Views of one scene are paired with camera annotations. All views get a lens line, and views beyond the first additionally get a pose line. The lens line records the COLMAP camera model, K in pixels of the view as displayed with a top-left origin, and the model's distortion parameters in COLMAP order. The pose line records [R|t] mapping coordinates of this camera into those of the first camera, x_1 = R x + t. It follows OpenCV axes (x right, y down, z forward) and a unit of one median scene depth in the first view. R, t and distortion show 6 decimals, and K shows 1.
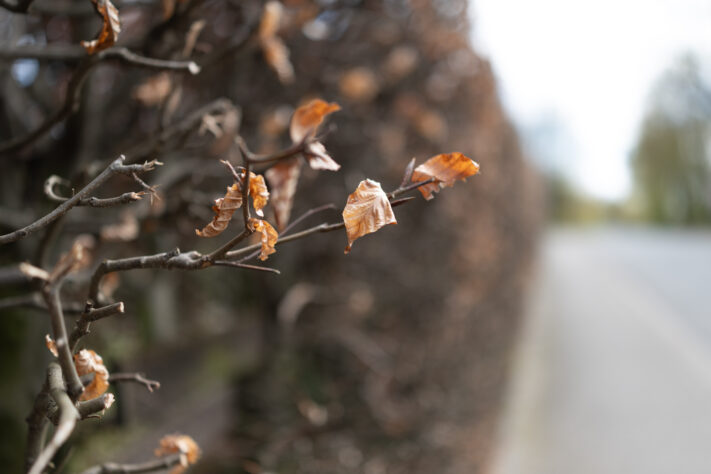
lens RADIAL K [[683.9, 0, 355.5], [0, 683.9, 237.0], [0, 0, 1]] dist [0.017944, -0.007125]
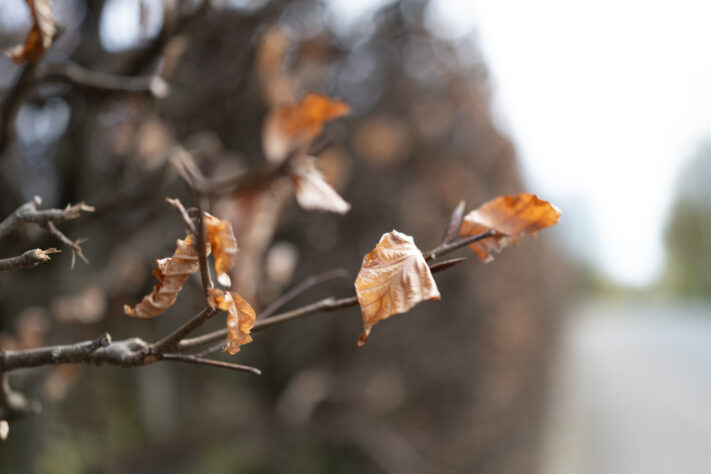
lens RADIAL K [[683.9, 0, 355.5], [0, 683.9, 237.0], [0, 0, 1]] dist [0.017944, -0.007125]
pose [[0.999447, 0.003120, -0.033100, 0.002566], [-0.006790, 0.993758, -0.111352, -0.004894], [0.032546, 0.111515, 0.993230, 0.336773]]
